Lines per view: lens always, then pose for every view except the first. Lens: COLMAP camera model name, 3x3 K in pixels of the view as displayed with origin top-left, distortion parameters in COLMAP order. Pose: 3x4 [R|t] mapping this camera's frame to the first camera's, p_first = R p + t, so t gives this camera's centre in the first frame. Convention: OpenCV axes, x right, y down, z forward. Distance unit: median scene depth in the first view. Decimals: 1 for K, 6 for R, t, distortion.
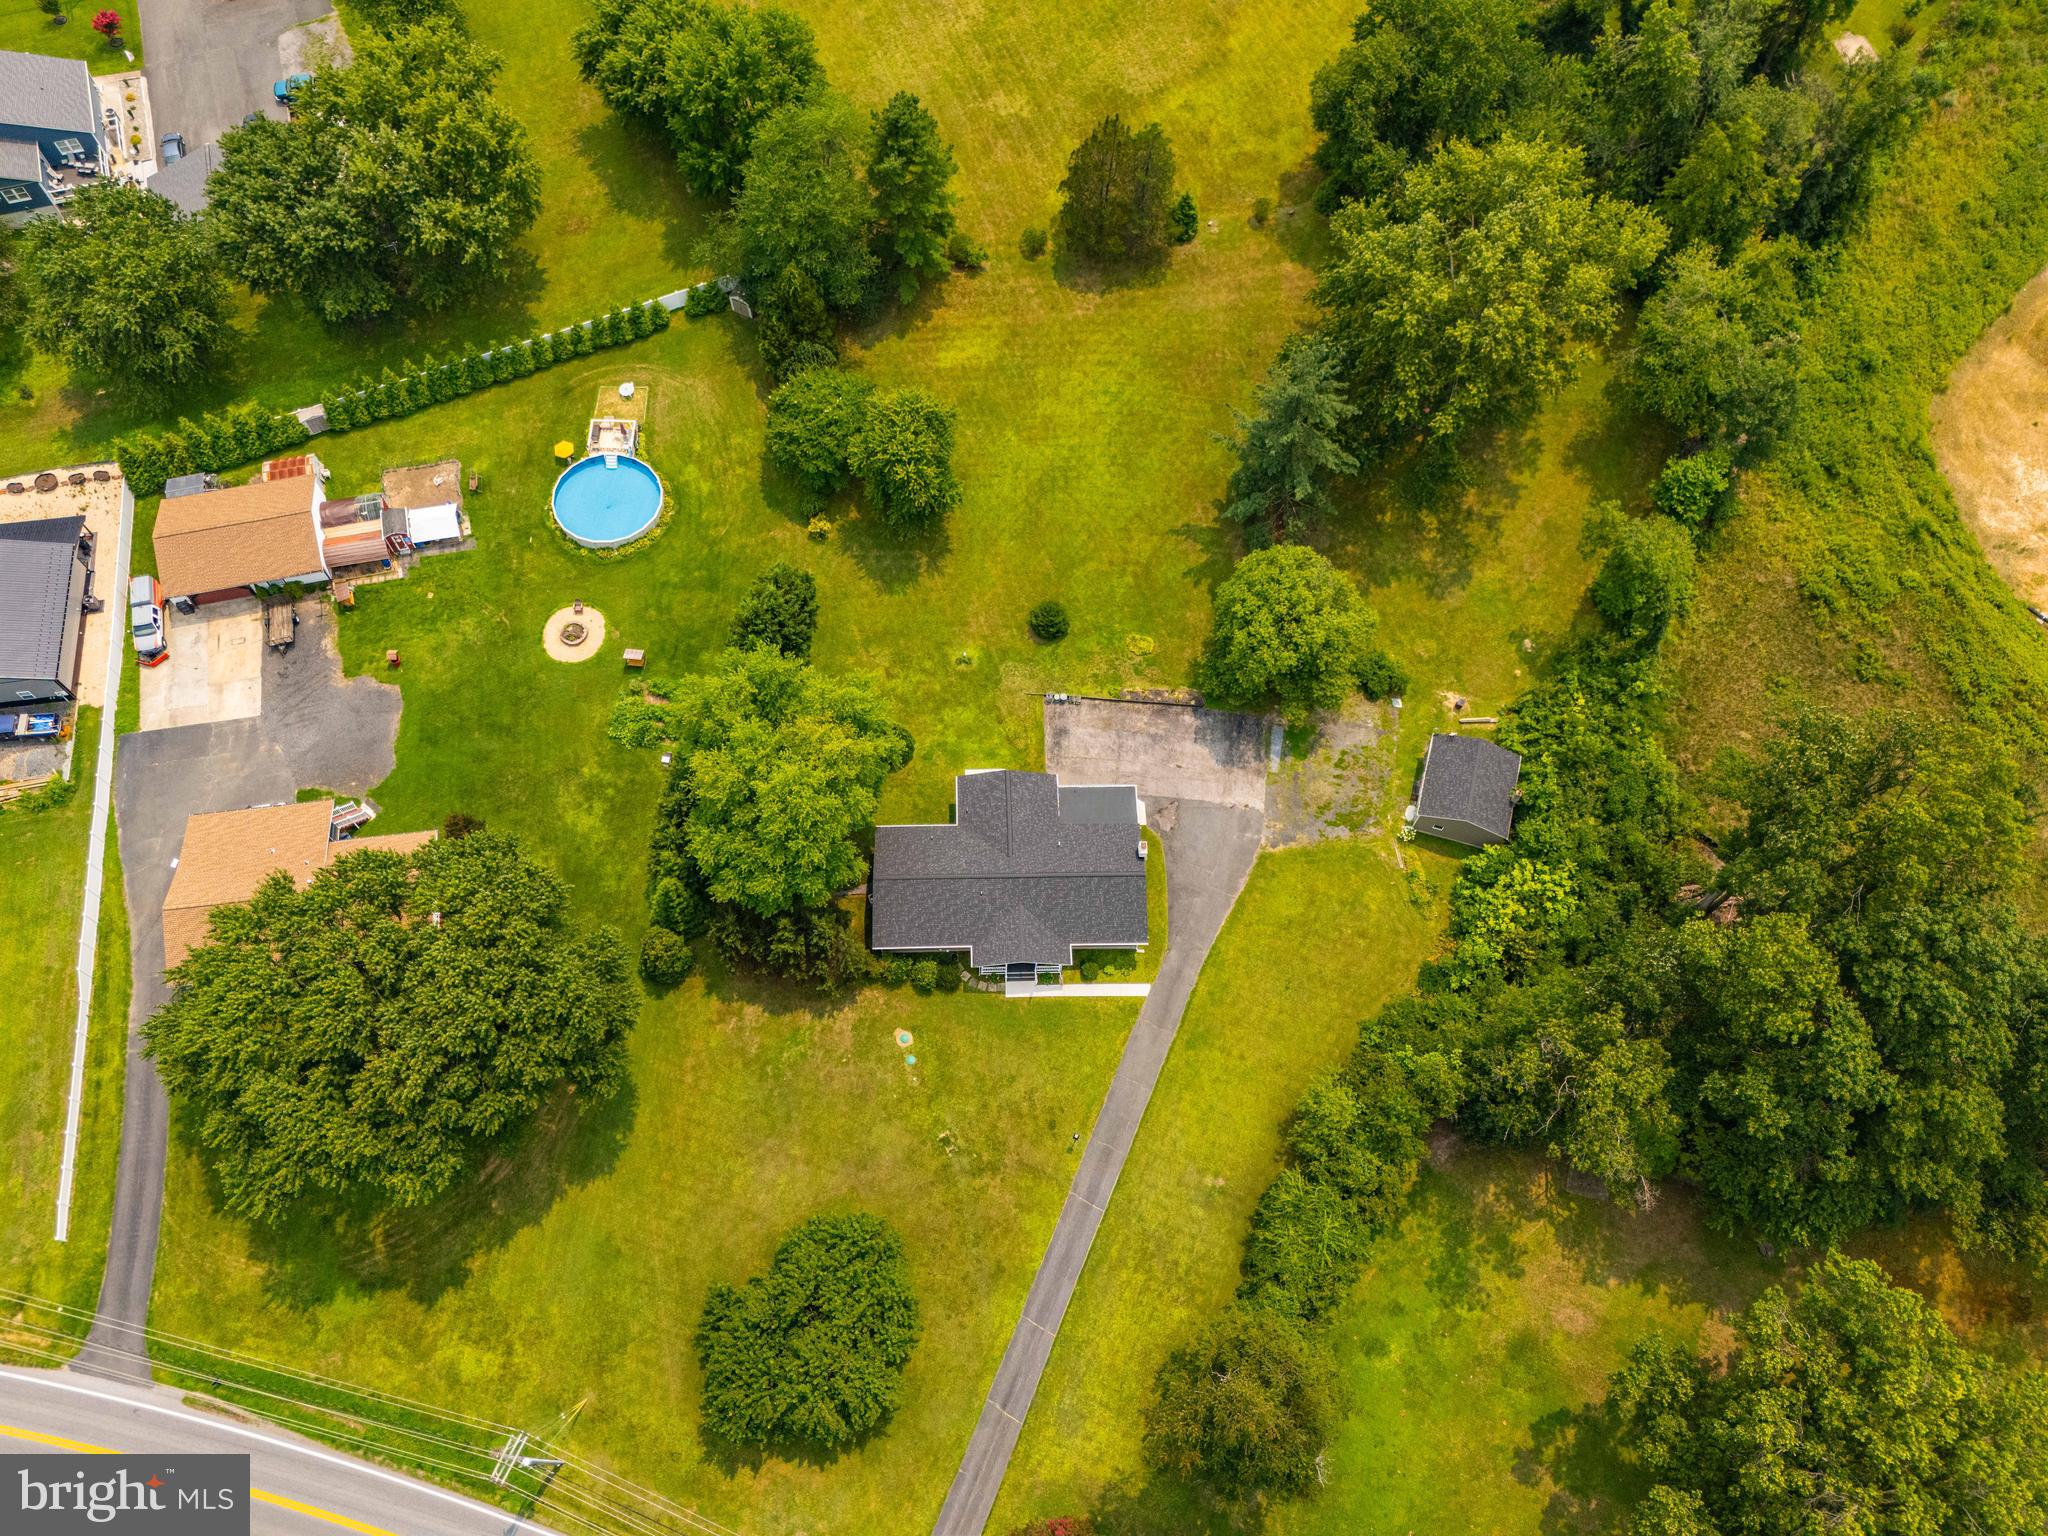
lens RADIAL K [[1498.4, 0, 1024.0], [0, 1498.4, 768.0], [0, 0, 1]] dist [0.040928, -0.026653]
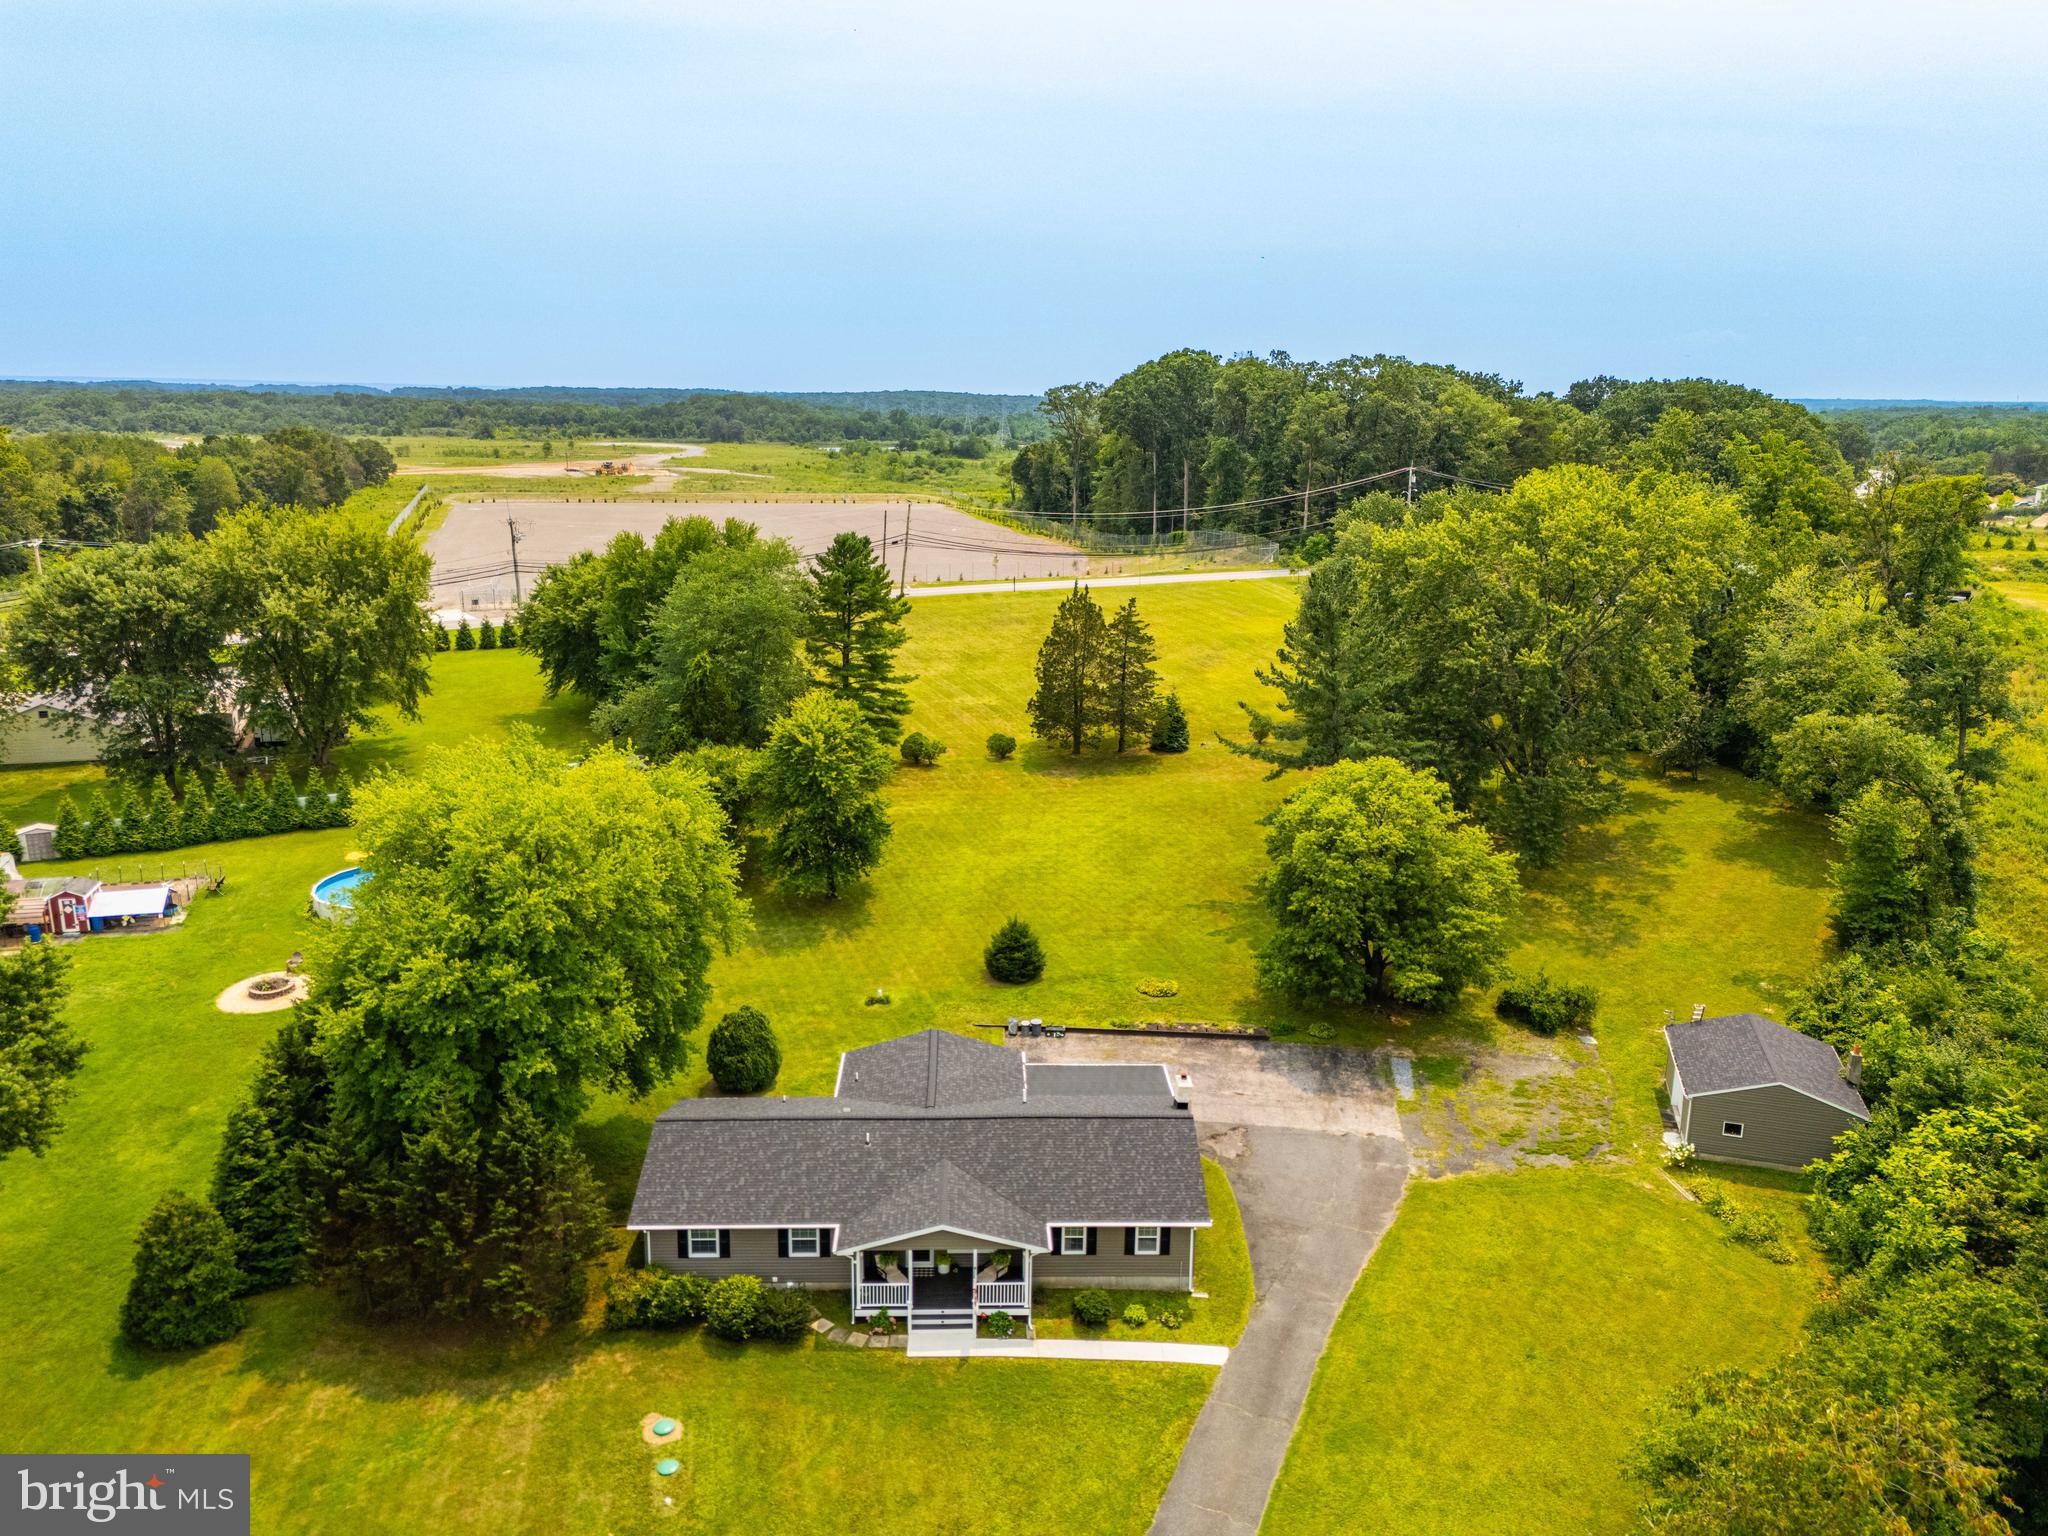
lens RADIAL K [[1498.4, 0, 1024.0], [0, 1498.4, 768.0], [0, 0, 1]] dist [0.040928, -0.026653]
pose [[0.999924, -0.012354, -0.000338, 0.023233], [0.007765, 0.649328, -0.760468, 0.356308], [0.009614, 0.760408, 0.649375, 0.536640]]
